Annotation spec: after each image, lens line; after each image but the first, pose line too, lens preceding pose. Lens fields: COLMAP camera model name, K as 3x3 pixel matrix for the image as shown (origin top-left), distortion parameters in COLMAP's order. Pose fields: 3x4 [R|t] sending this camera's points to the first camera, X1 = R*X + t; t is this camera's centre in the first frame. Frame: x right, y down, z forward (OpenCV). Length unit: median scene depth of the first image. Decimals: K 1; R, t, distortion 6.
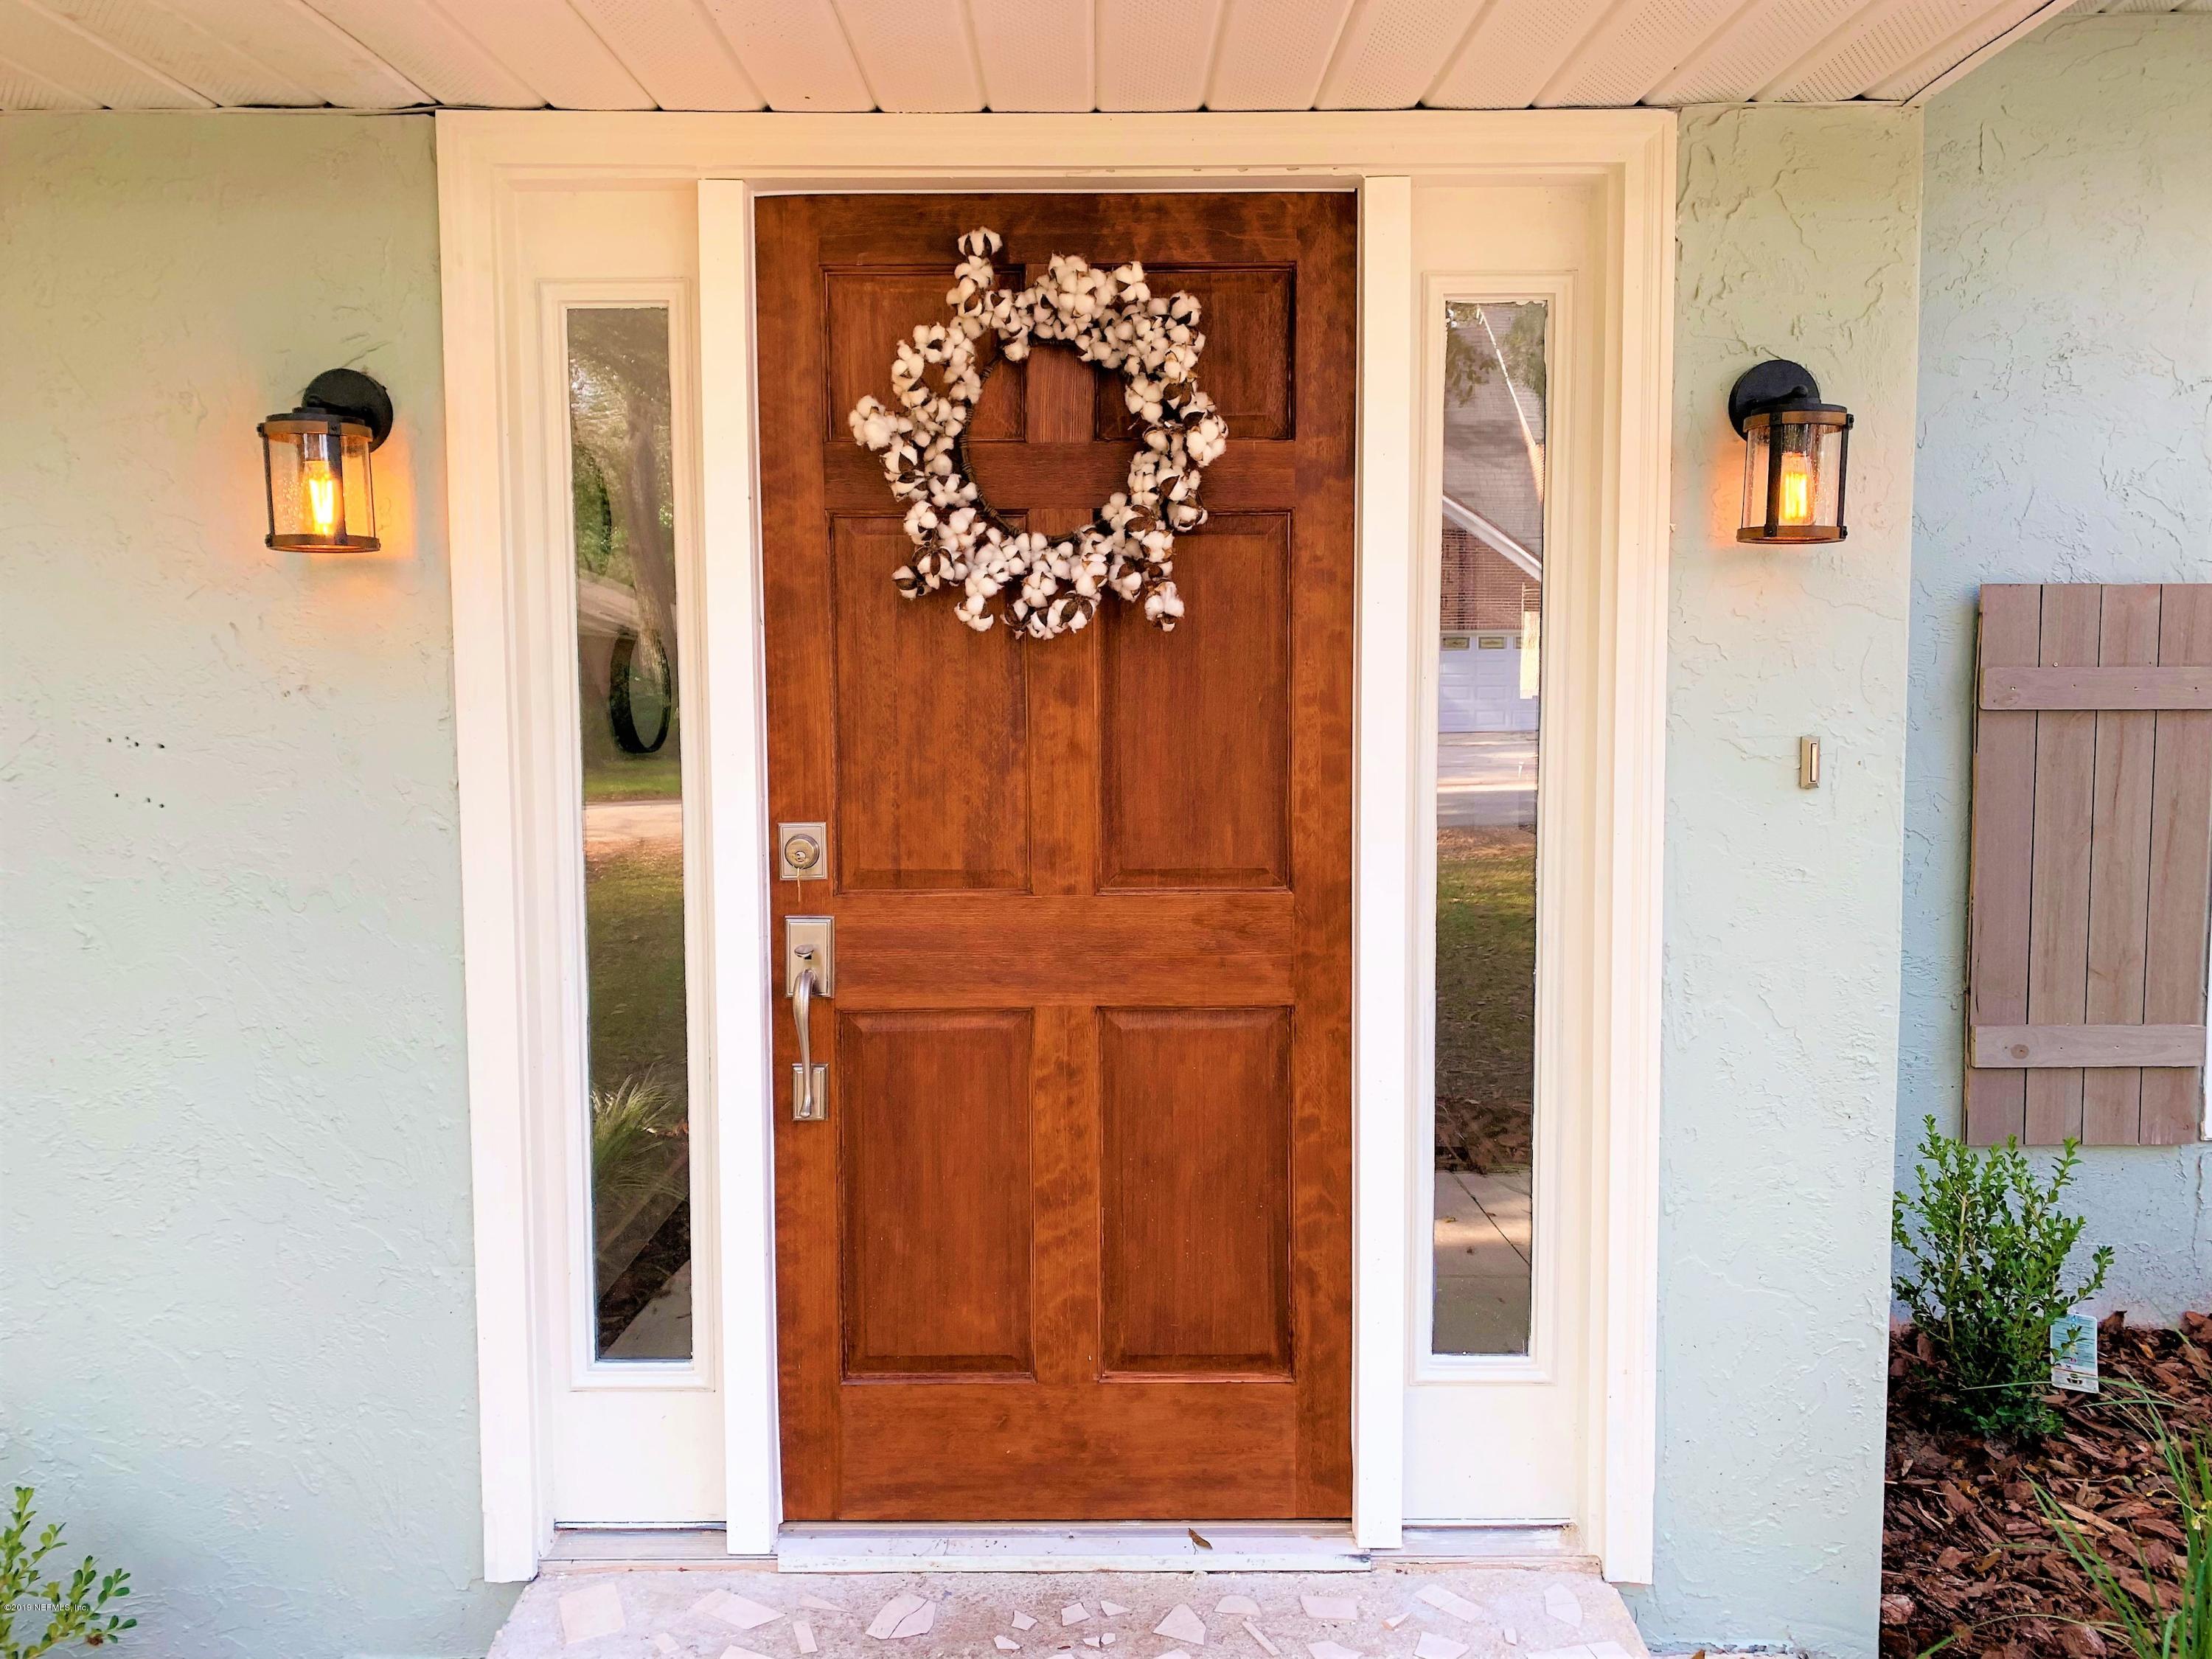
lens RADIAL K [[1686.3, 0, 1094.2], [0, 1686.3, 834.4], [0, 0, 1]] dist [0.036681, -0.037518]
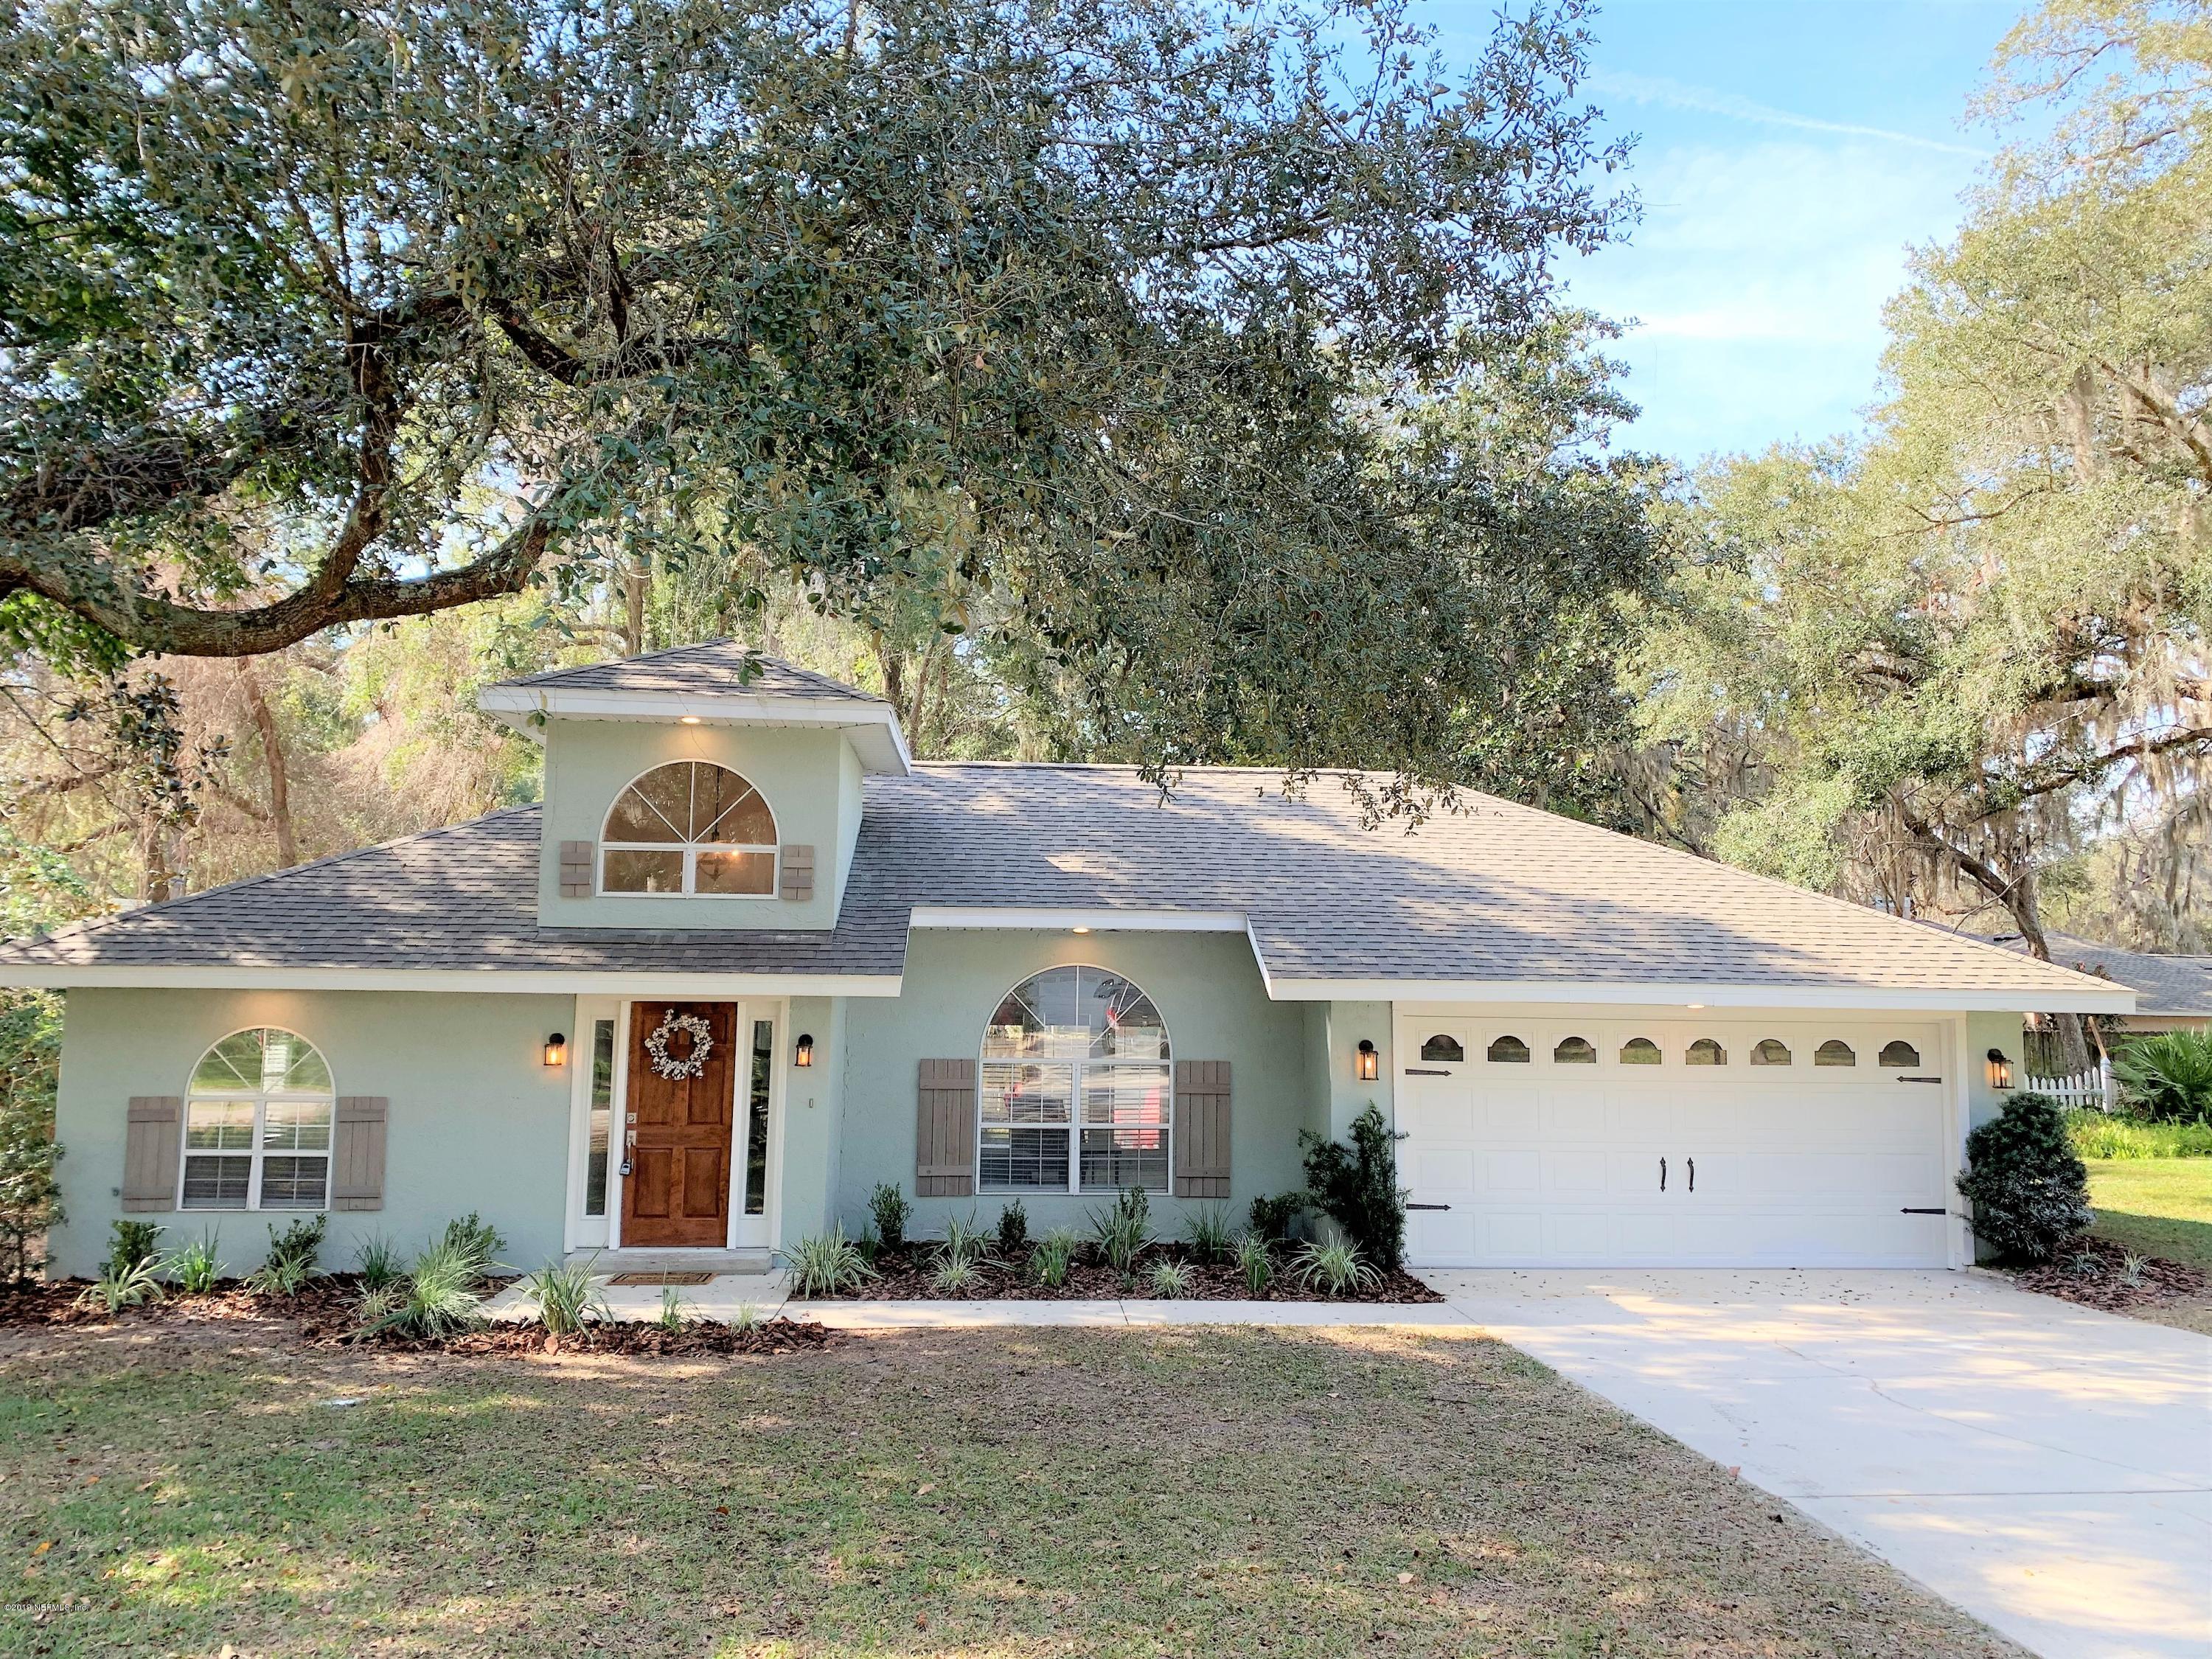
lens RADIAL K [[1686.3, 0, 1098.2], [0, 1686.3, 807.6], [0, 0, 1]] dist [0.036681, -0.037518]
pose [[0.996303, 0.028157, 0.081158, 0.859074], [-0.011870, 0.980816, -0.194573, 0.073029], [-0.085079, 0.192890, 0.977525, -4.683252]]
